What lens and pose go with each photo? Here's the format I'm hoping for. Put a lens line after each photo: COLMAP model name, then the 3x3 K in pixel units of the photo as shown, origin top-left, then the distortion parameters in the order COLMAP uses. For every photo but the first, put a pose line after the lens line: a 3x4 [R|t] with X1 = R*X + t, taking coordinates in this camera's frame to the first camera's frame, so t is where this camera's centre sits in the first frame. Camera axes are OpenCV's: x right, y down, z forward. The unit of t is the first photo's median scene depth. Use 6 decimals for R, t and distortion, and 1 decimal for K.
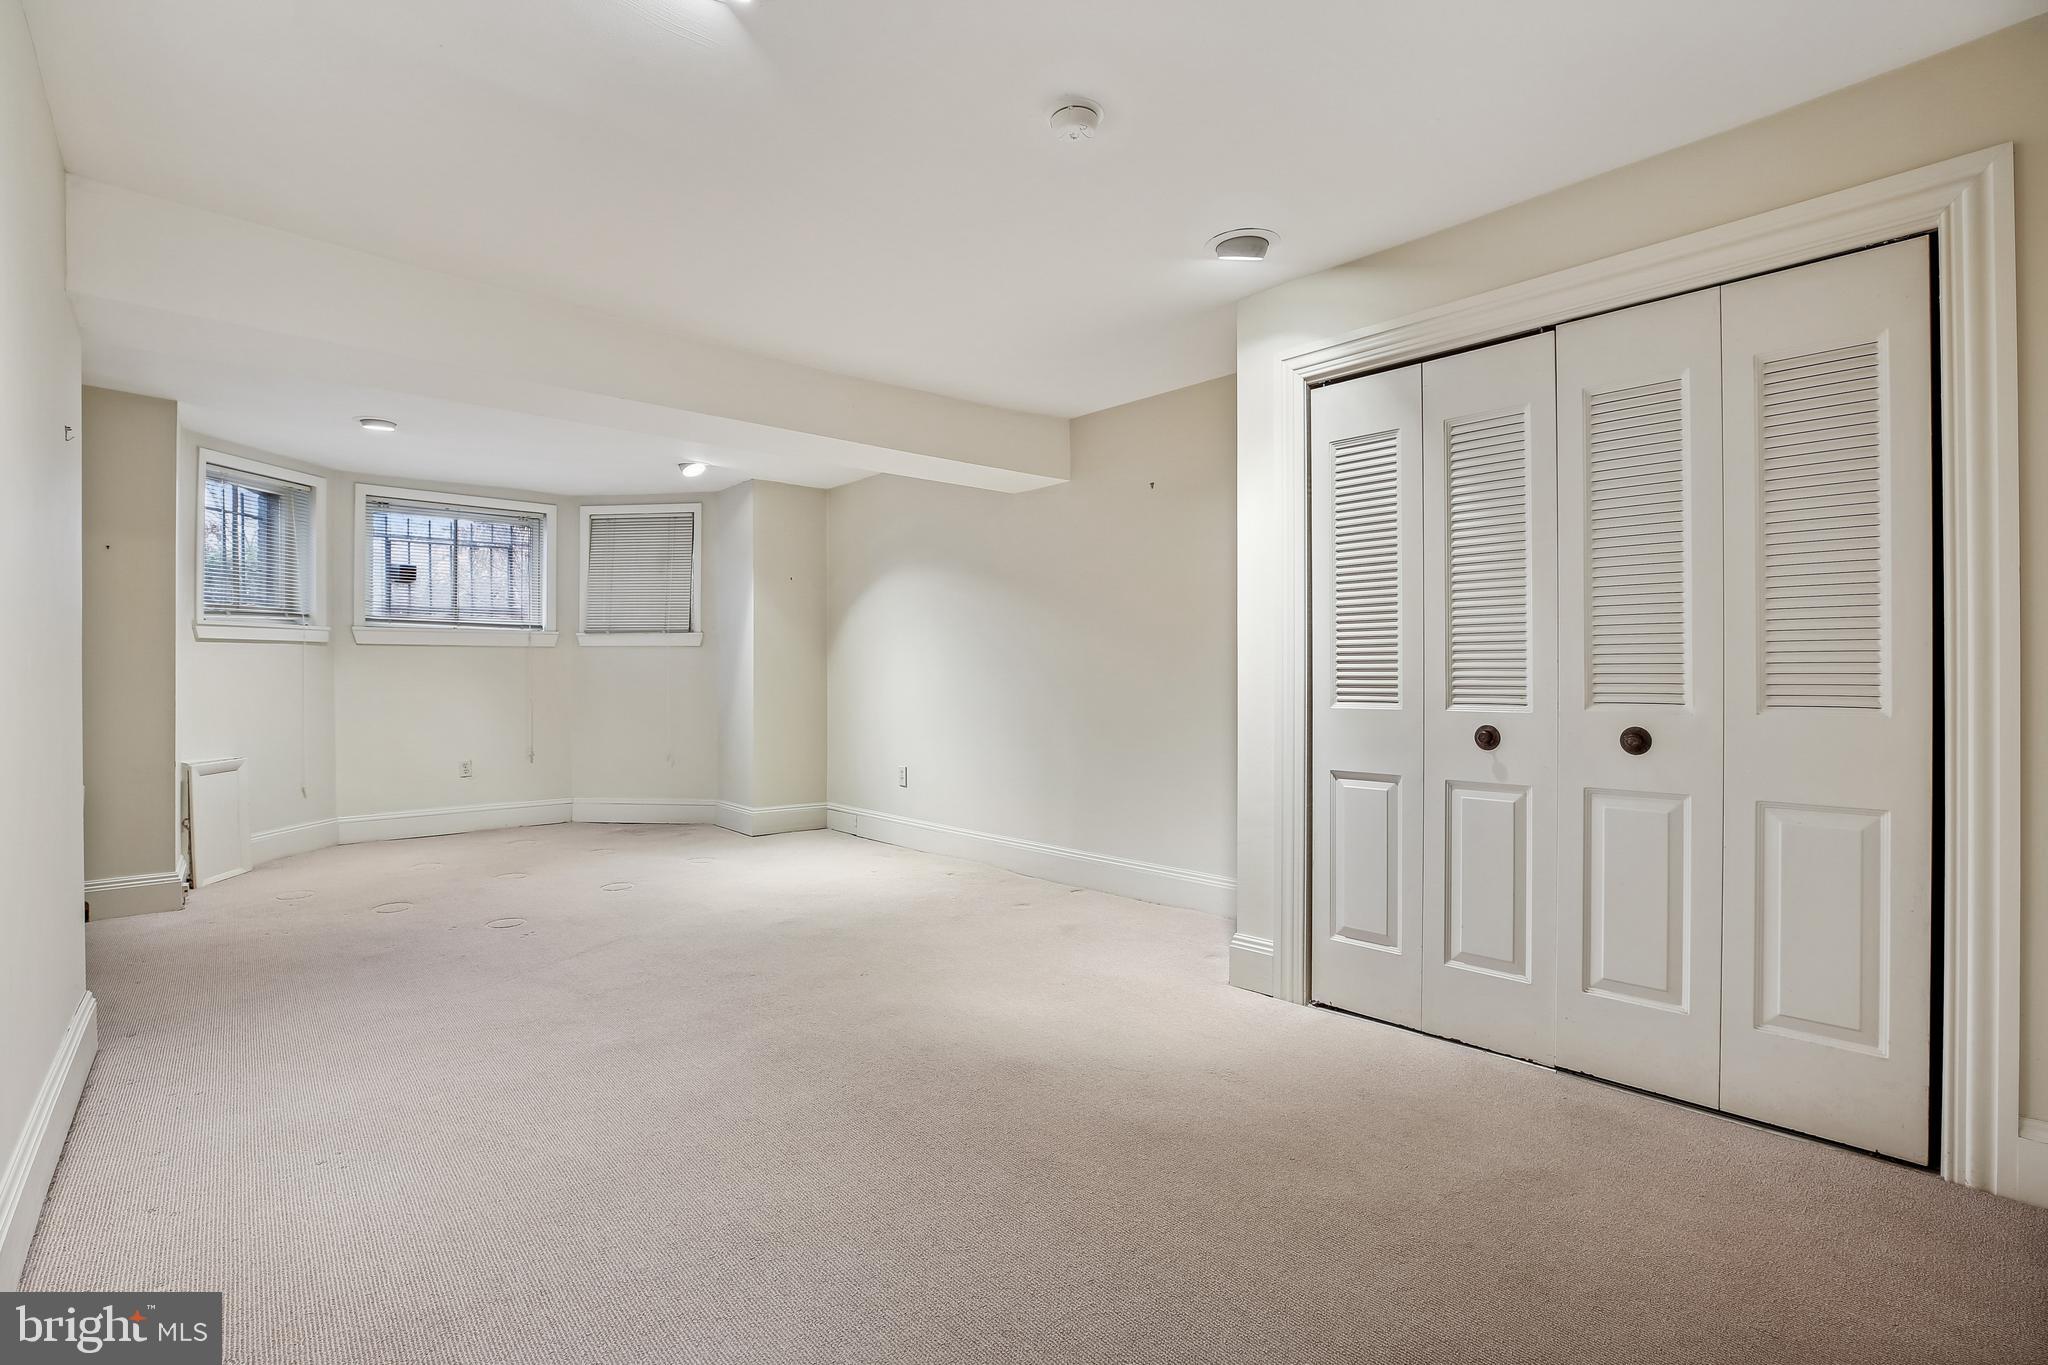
lens RADIAL K [[937.4, 0, 1036.0], [0, 937.4, 674.0], [0, 0, 1]] dist [-0.030511, 0.000517]
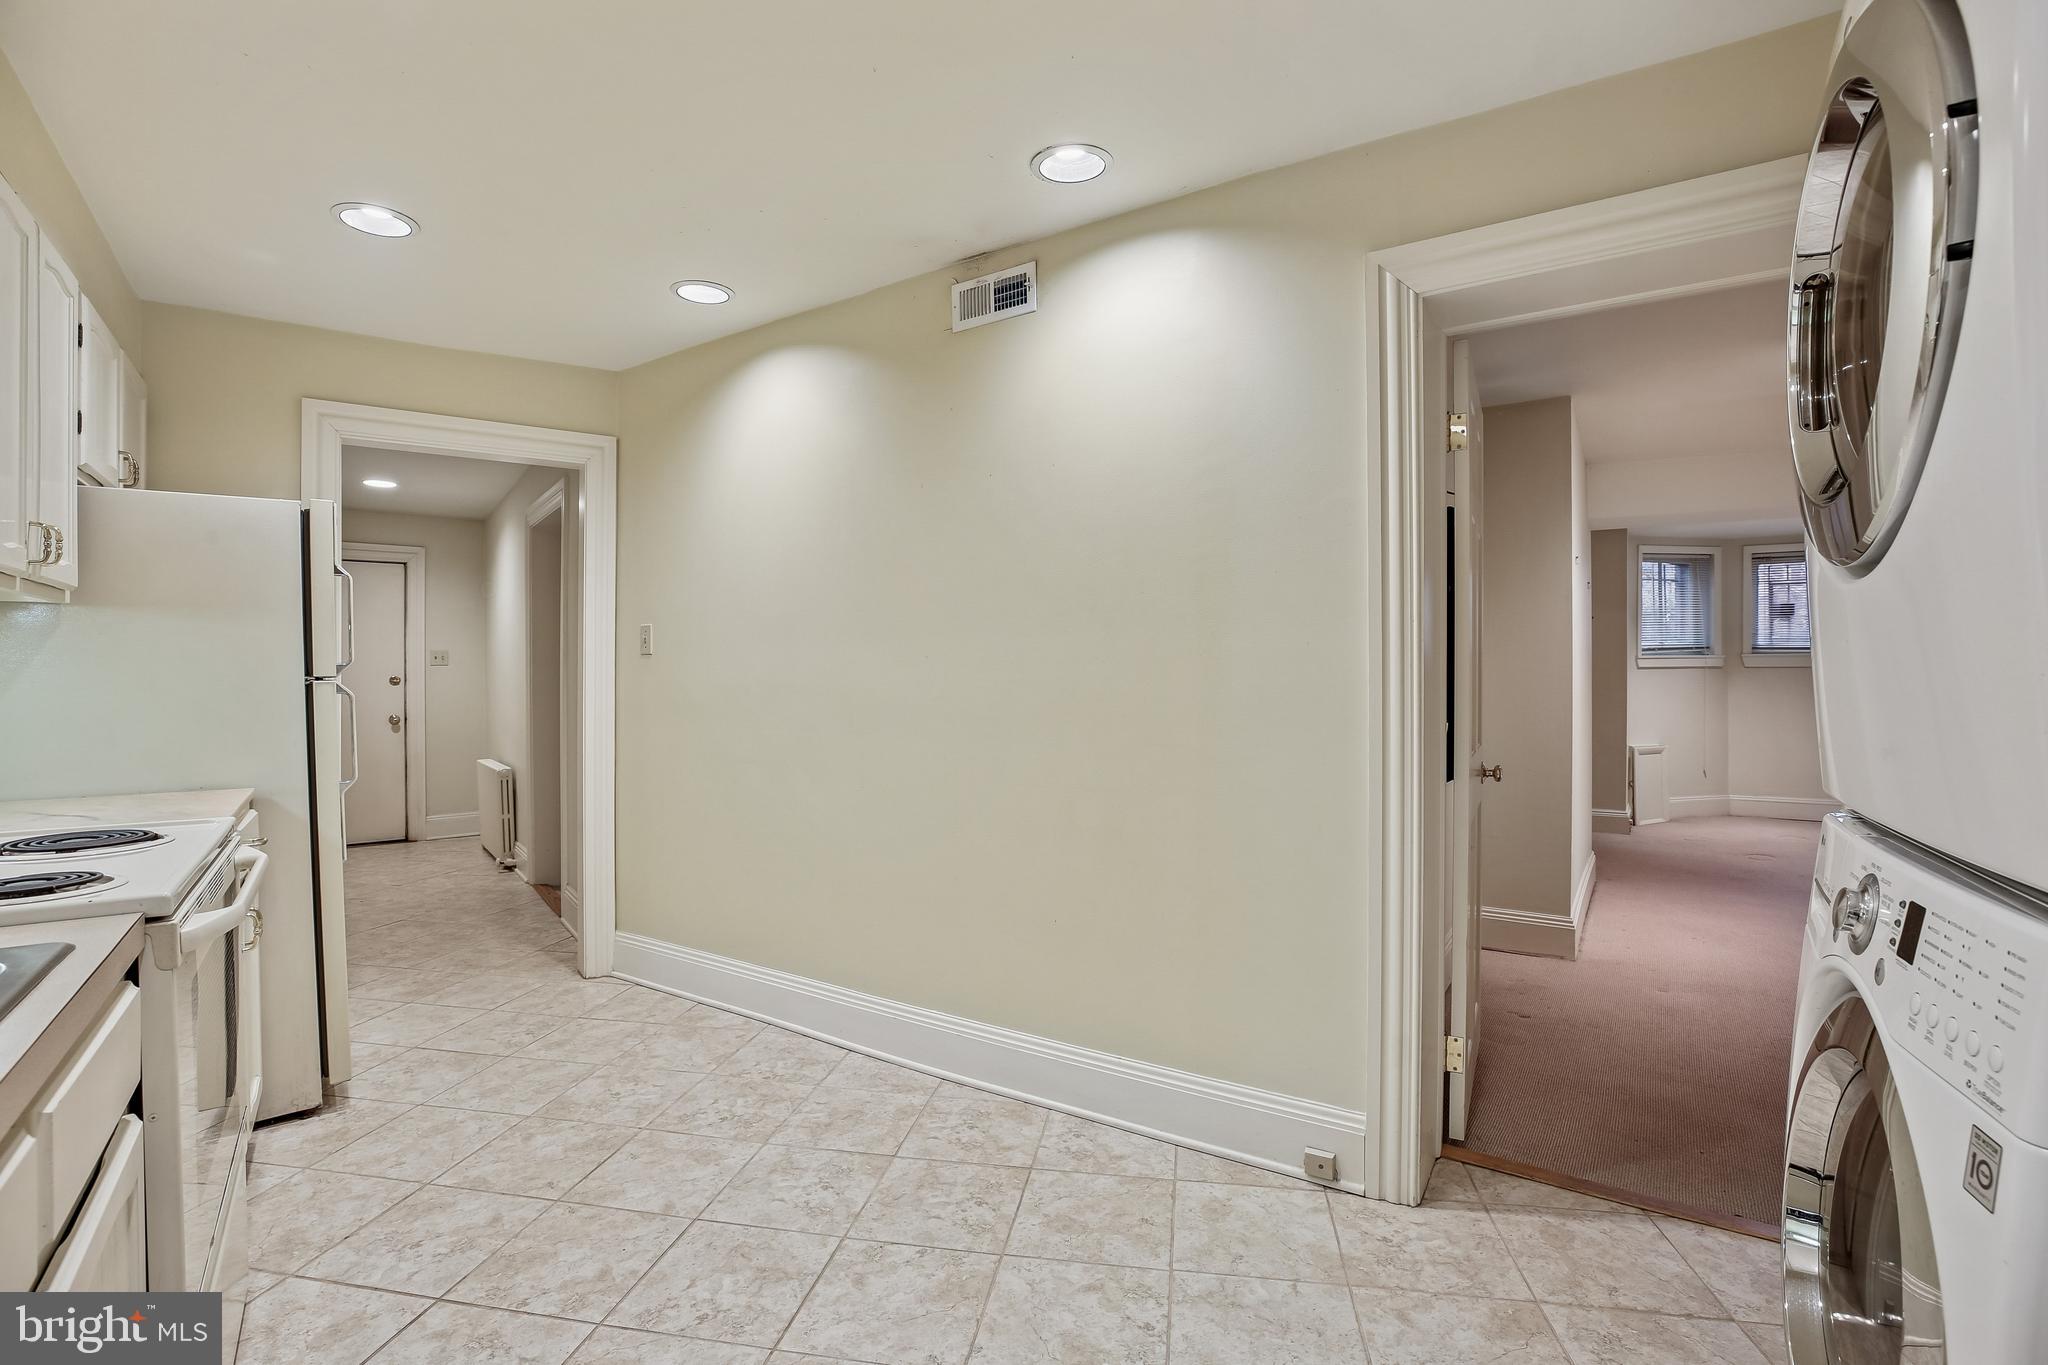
lens RADIAL K [[937.4, 0, 1038.6], [0, 937.4, 688.7], [0, 0, 1]] dist [-0.030511, 0.000517]
pose [[0.250444, 0.002680, -0.968127, 0.321660], [0.002513, 0.999991, 0.003419, -0.010167], [0.968128, -0.003290, 0.250435, -0.350379]]
